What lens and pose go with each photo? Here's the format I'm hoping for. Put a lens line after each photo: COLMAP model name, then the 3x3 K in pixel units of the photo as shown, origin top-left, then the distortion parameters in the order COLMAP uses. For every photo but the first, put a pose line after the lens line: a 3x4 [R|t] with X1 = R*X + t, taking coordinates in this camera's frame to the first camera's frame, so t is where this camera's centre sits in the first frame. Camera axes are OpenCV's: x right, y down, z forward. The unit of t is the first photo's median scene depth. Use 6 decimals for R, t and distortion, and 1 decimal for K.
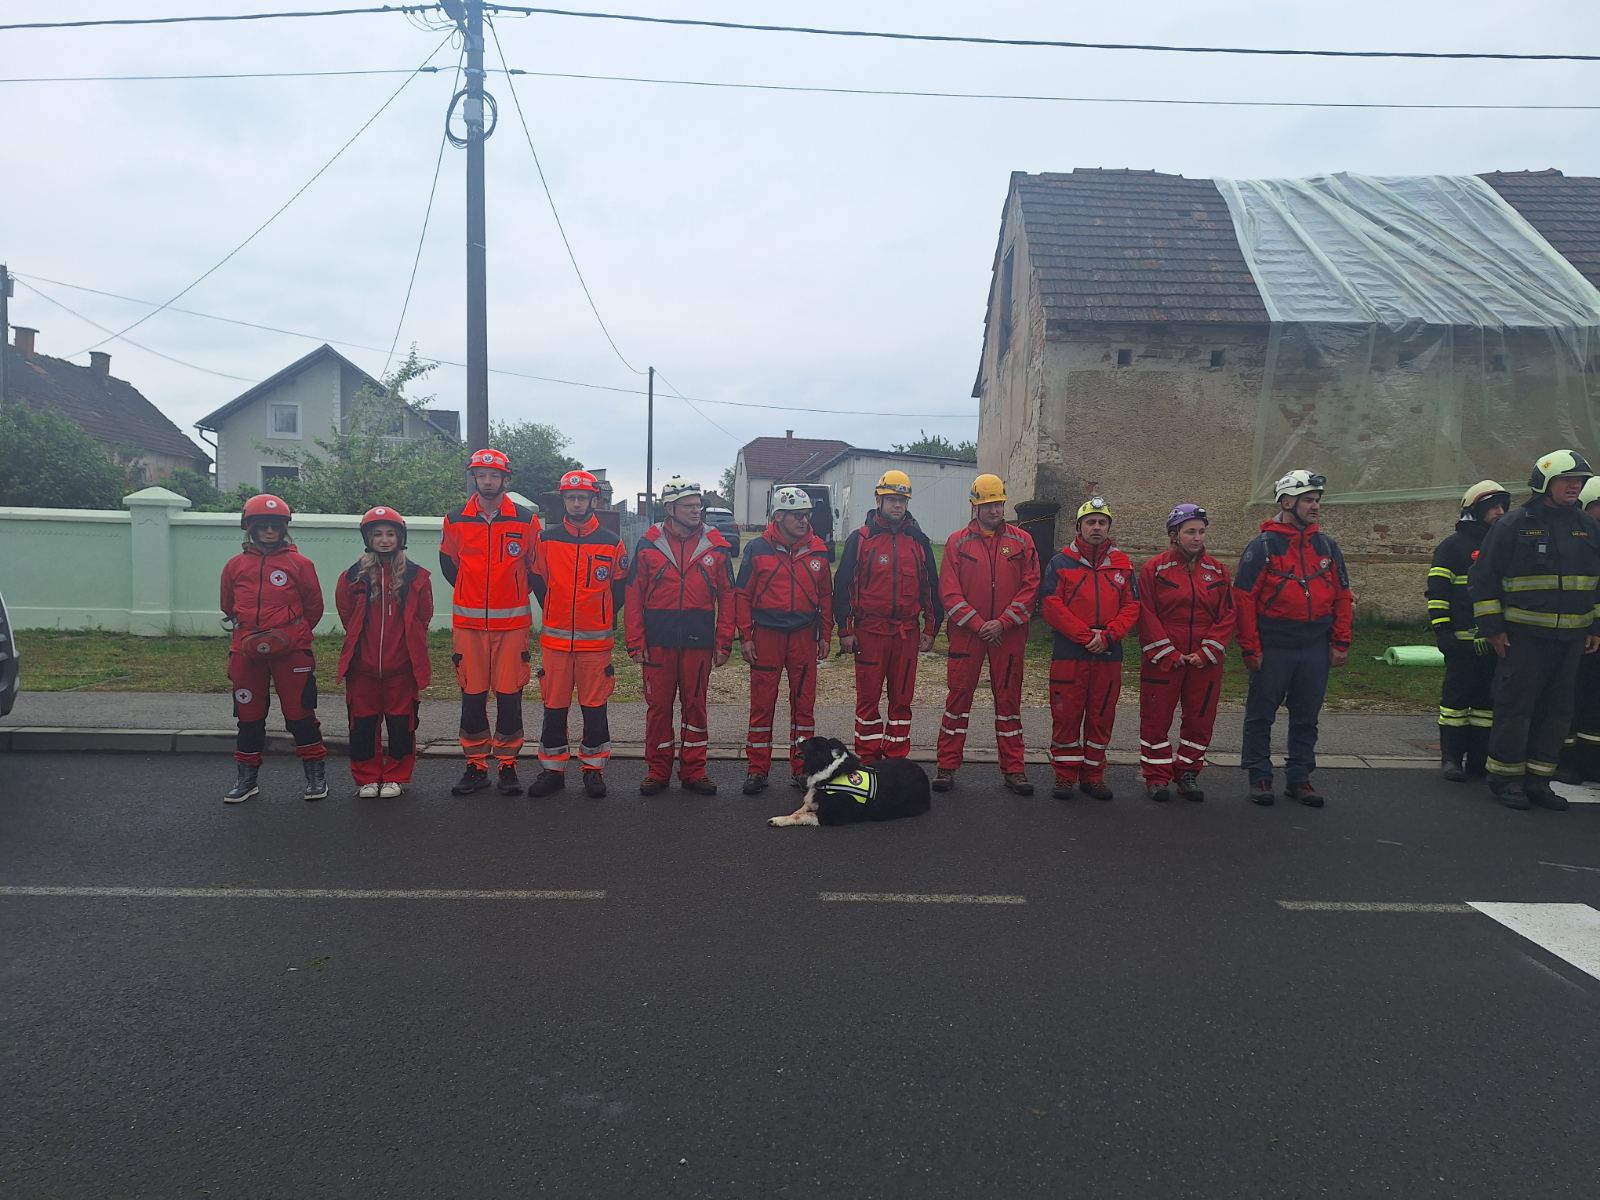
lens RADIAL K [[1101.1, 0, 799.6], [0, 1101.1, 625.2], [0, 0, 1]] dist [0.079555, -0.087633]
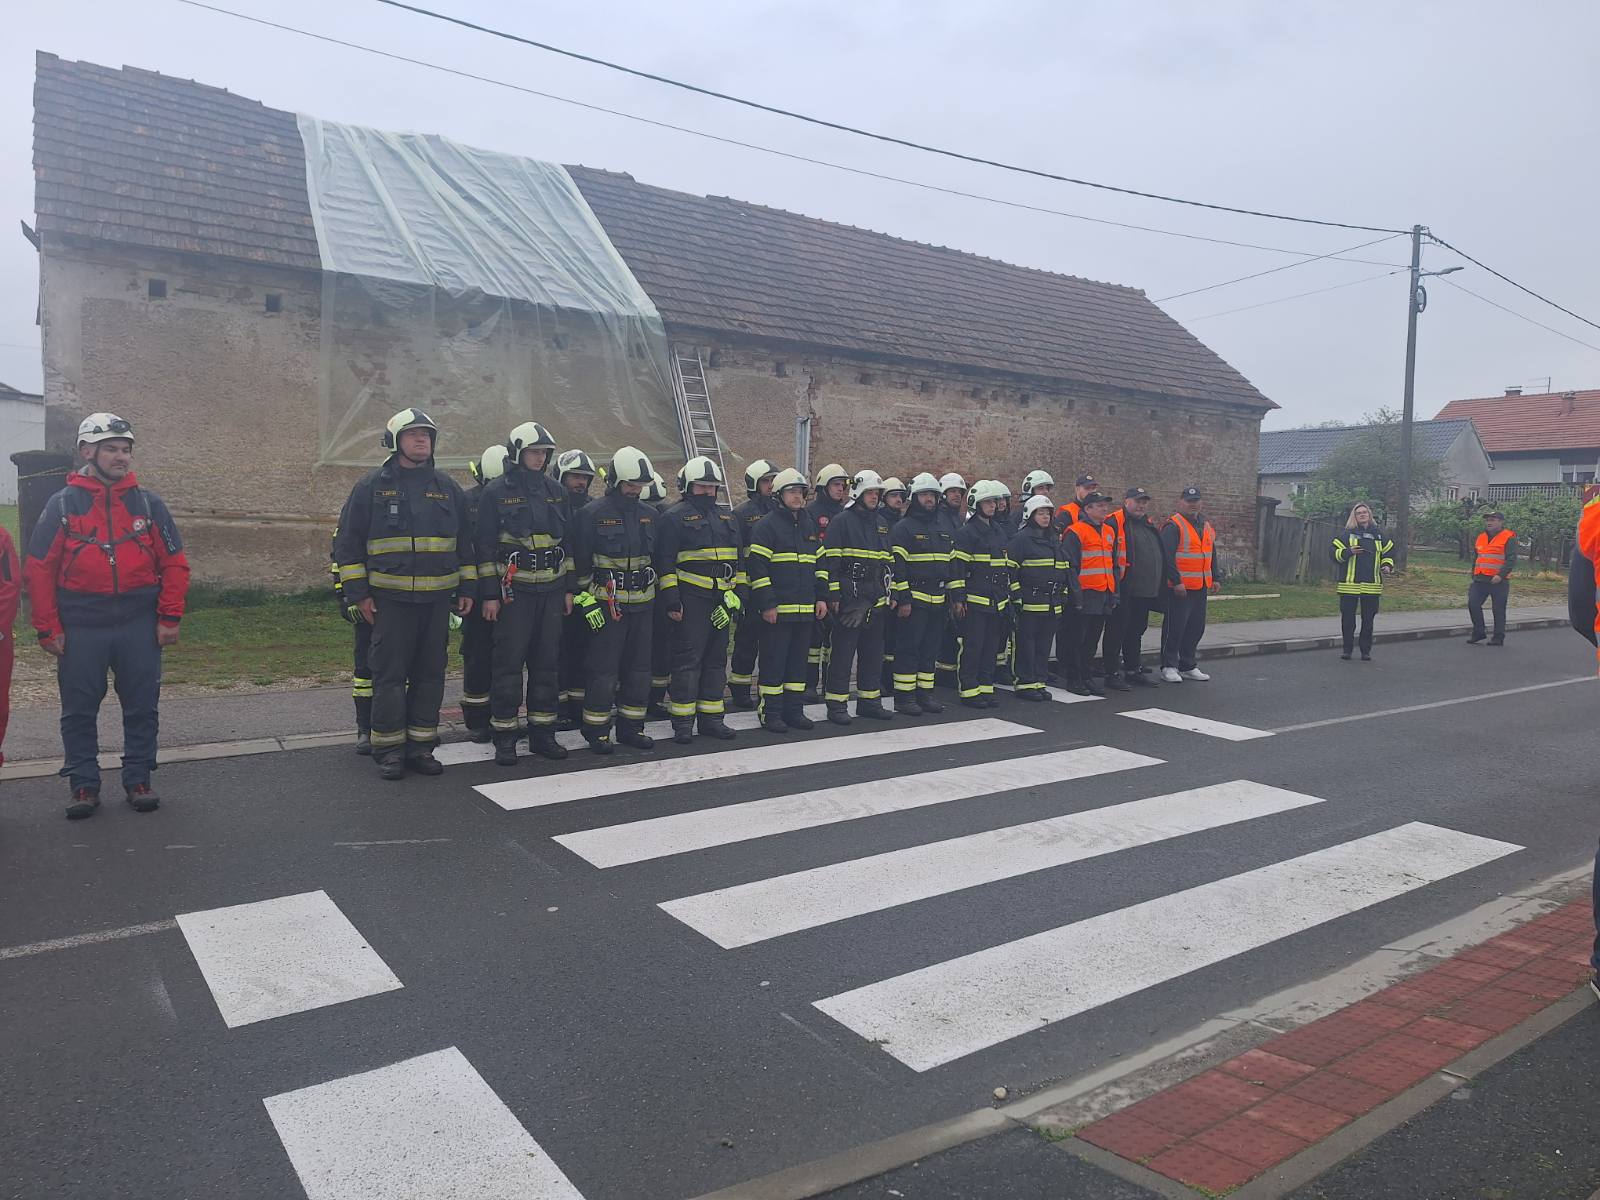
lens RADIAL K [[1101.1, 0, 812.6], [0, 1101.1, 603.4], [0, 0, 1]] dist [0.079555, -0.087633]
pose [[0.806256, -0.042810, 0.590016, 0.361964], [0.037813, 0.999068, 0.020818, 0.005814], [-0.590358, 0.005526, 0.807123, 0.010254]]
